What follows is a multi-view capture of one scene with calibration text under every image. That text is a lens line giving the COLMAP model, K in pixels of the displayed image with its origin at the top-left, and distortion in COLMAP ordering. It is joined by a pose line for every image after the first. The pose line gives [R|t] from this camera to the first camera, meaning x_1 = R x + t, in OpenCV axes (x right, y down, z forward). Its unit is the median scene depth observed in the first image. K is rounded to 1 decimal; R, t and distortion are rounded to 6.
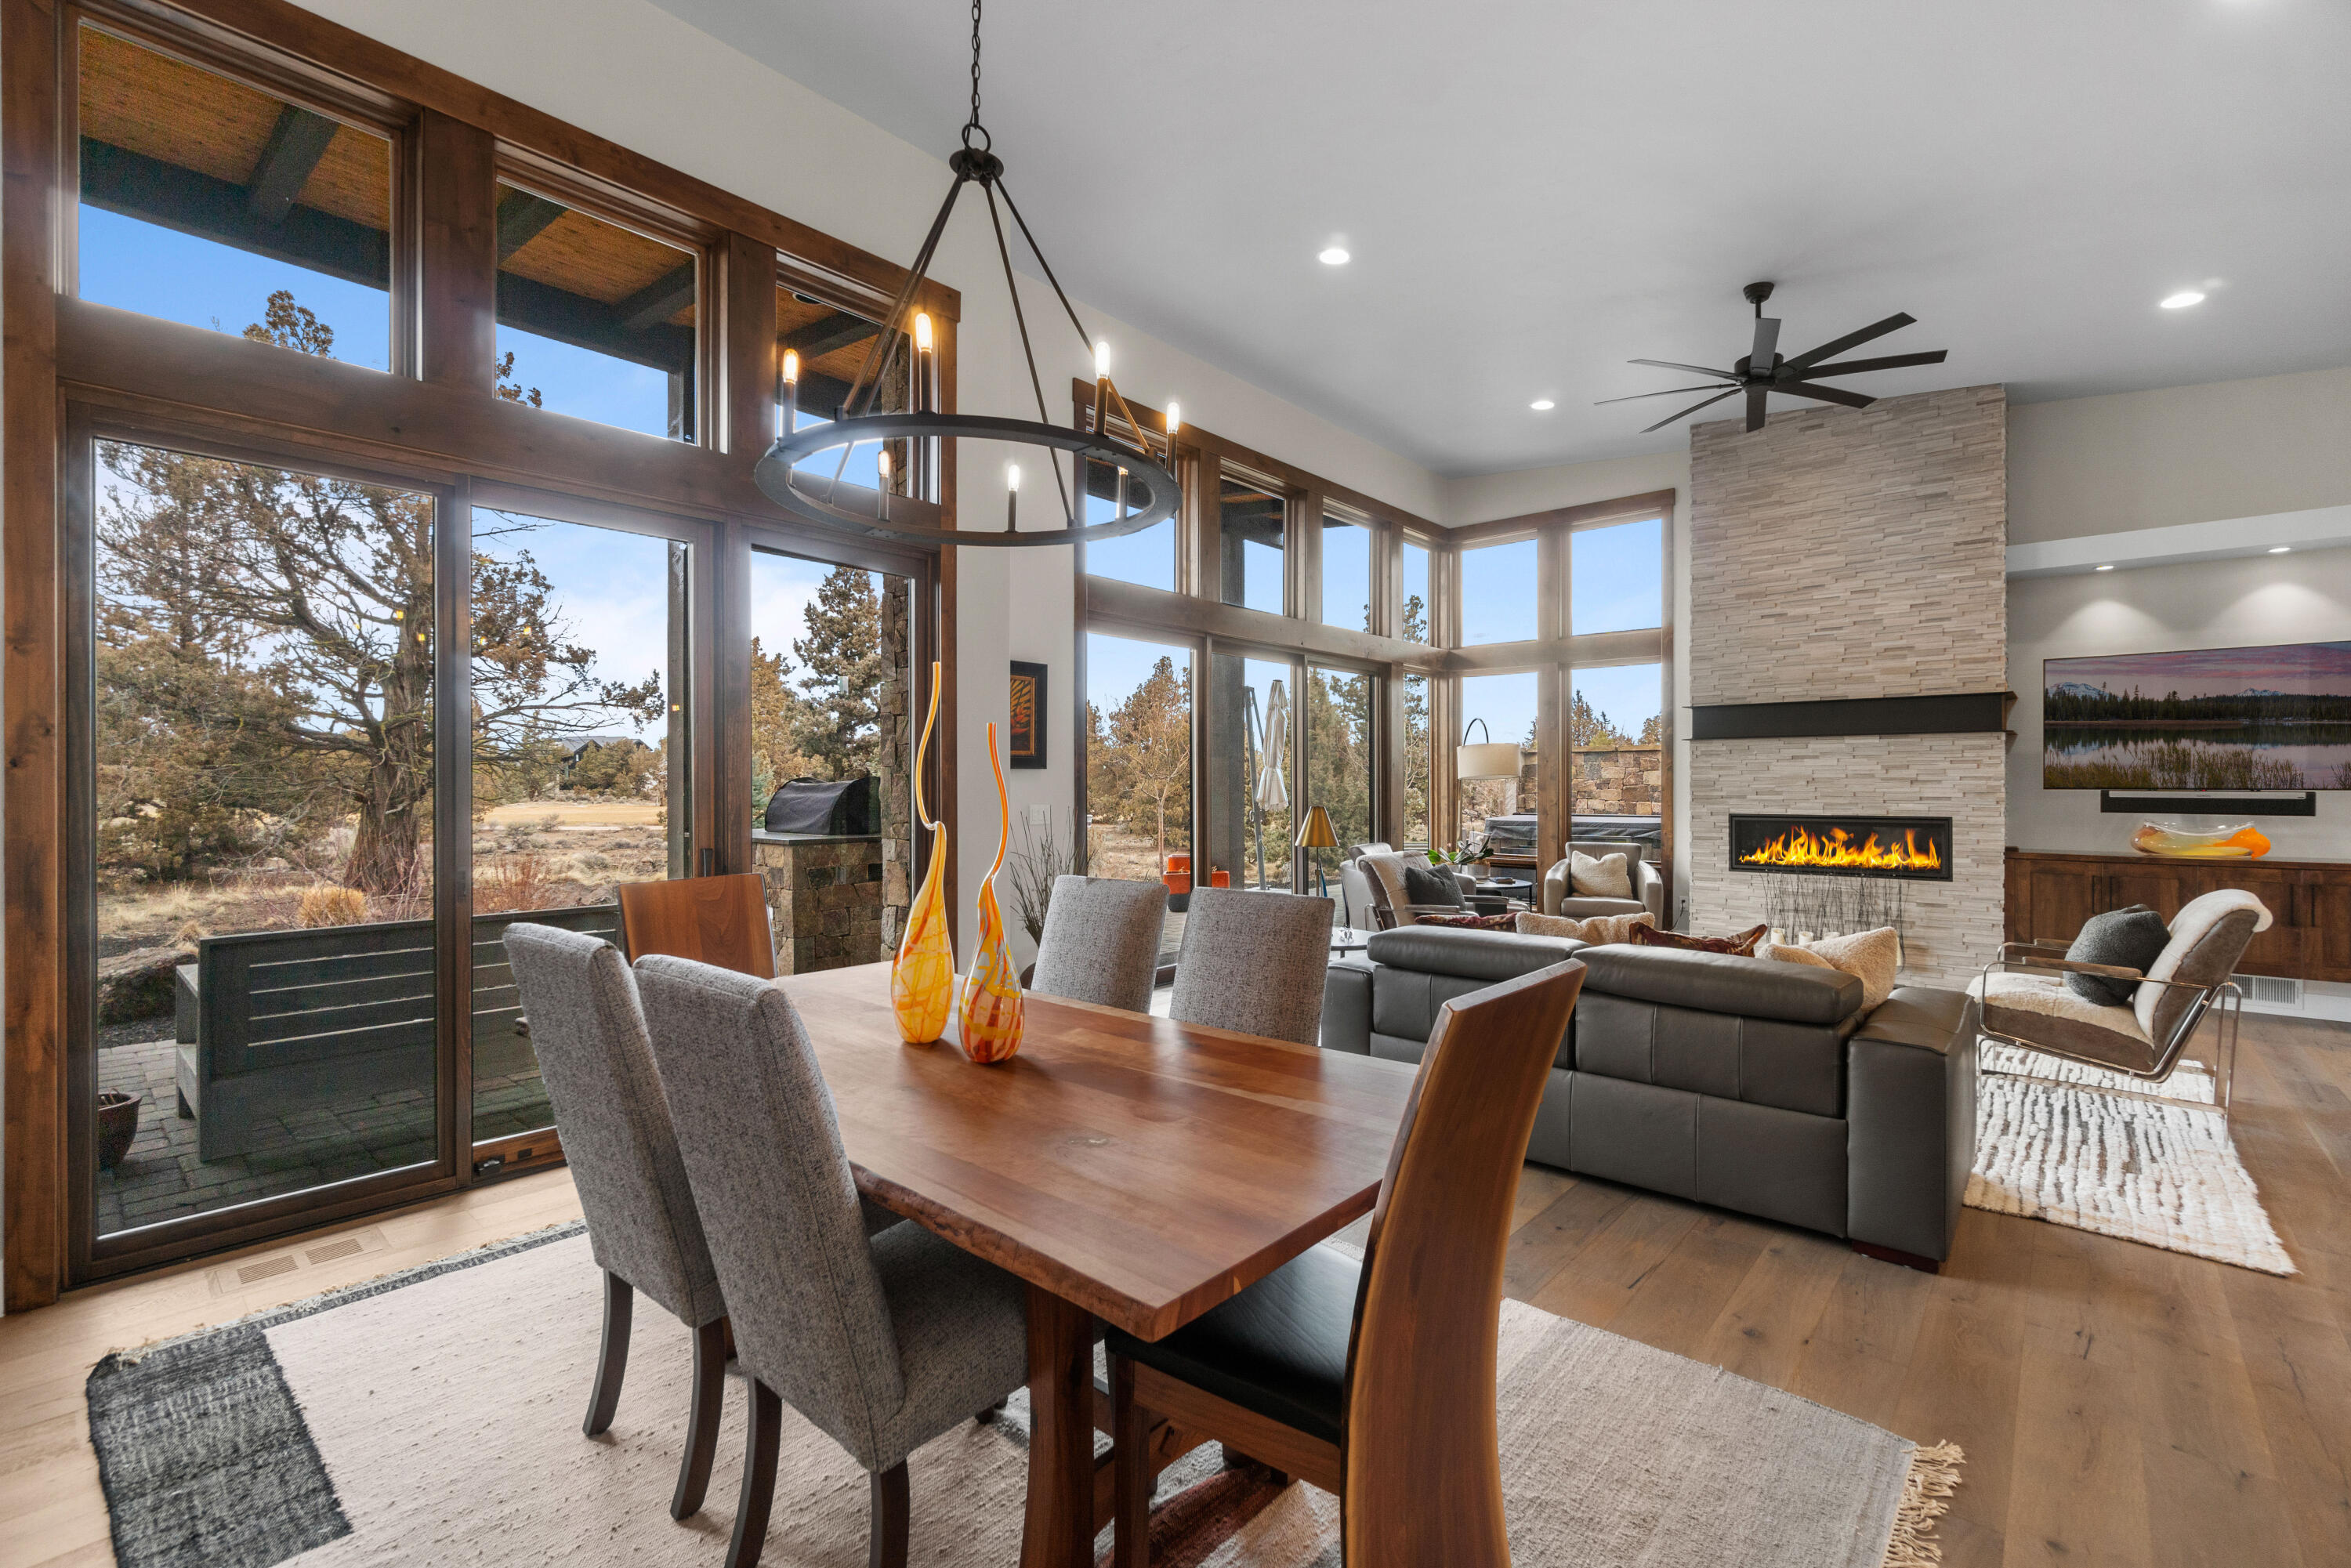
lens RADIAL K [[1018.1, 0, 1201.8], [0, 1018.1, 783.0], [0, 0, 1]] dist [0.001154, 0.000370]
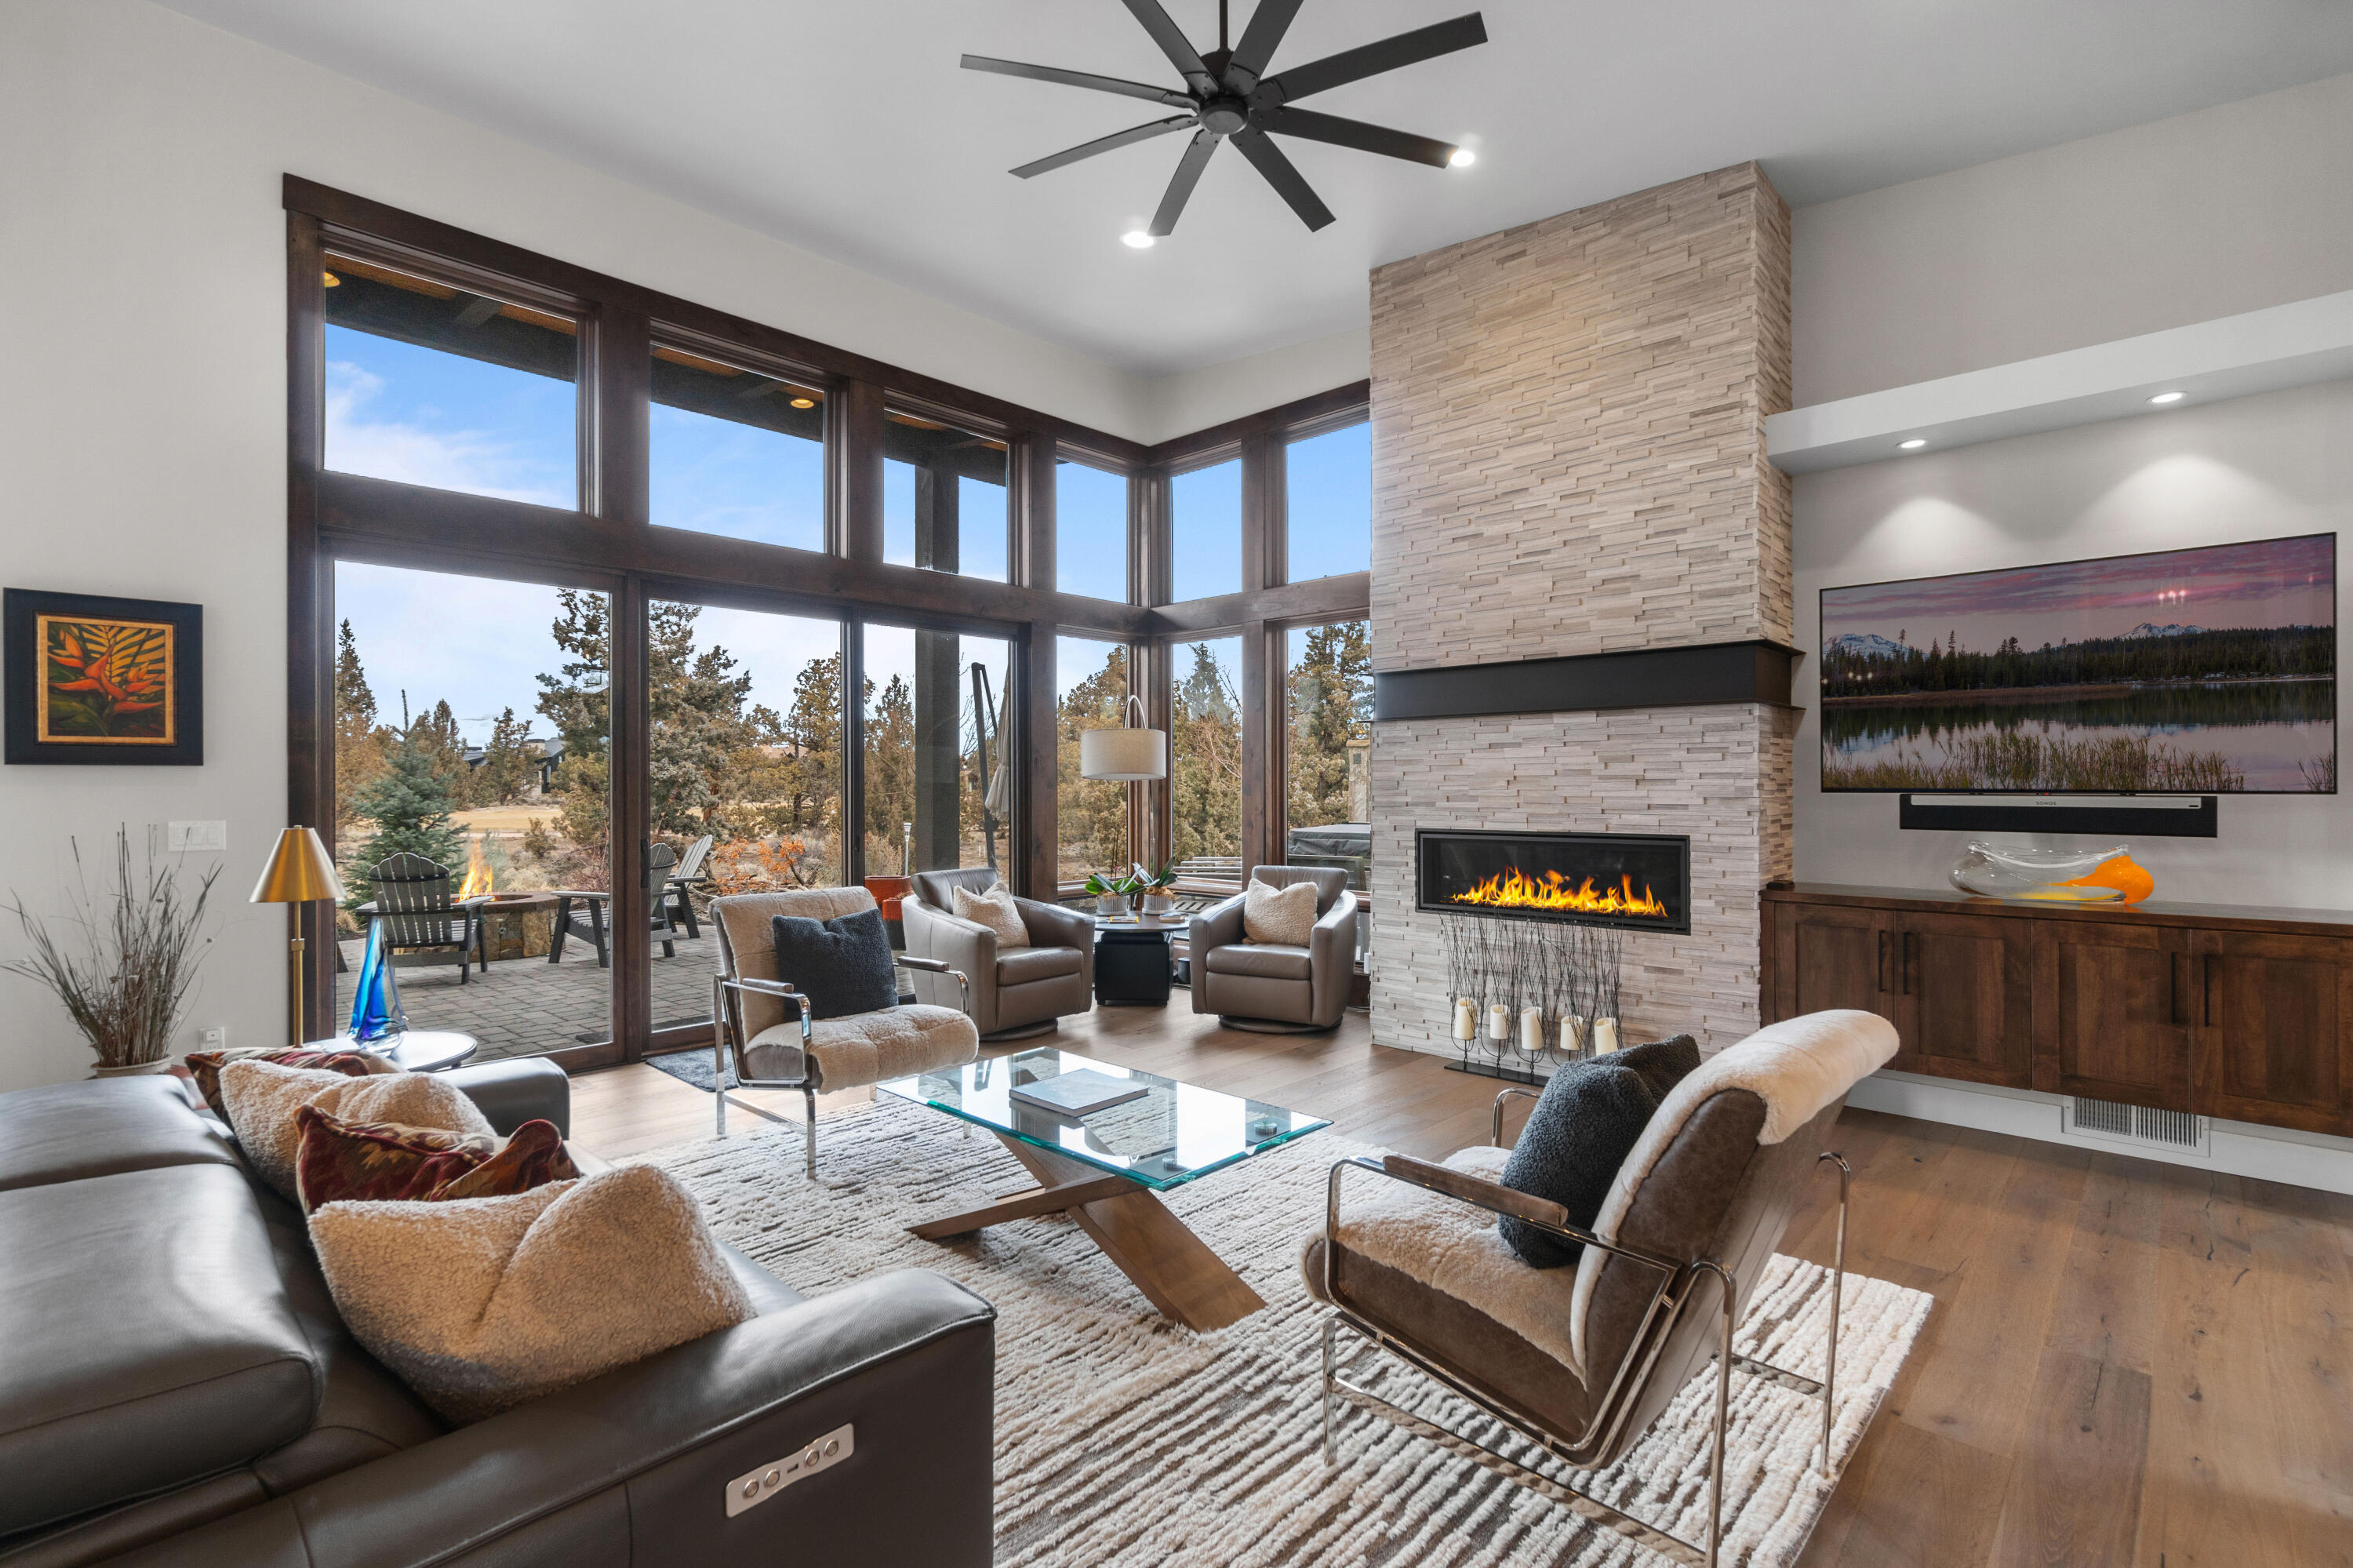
lens RADIAL K [[1077.9, 0, 1185.3], [0, 1077.9, 781.5], [0, 0, 1]] dist [-0.006657, 0.000049]
pose [[0.999110, -0.002541, -0.042110, 0.437293], [0.002451, 0.999995, -0.002176, -0.000225], [0.042115, 0.002070, 0.999111, 0.296867]]
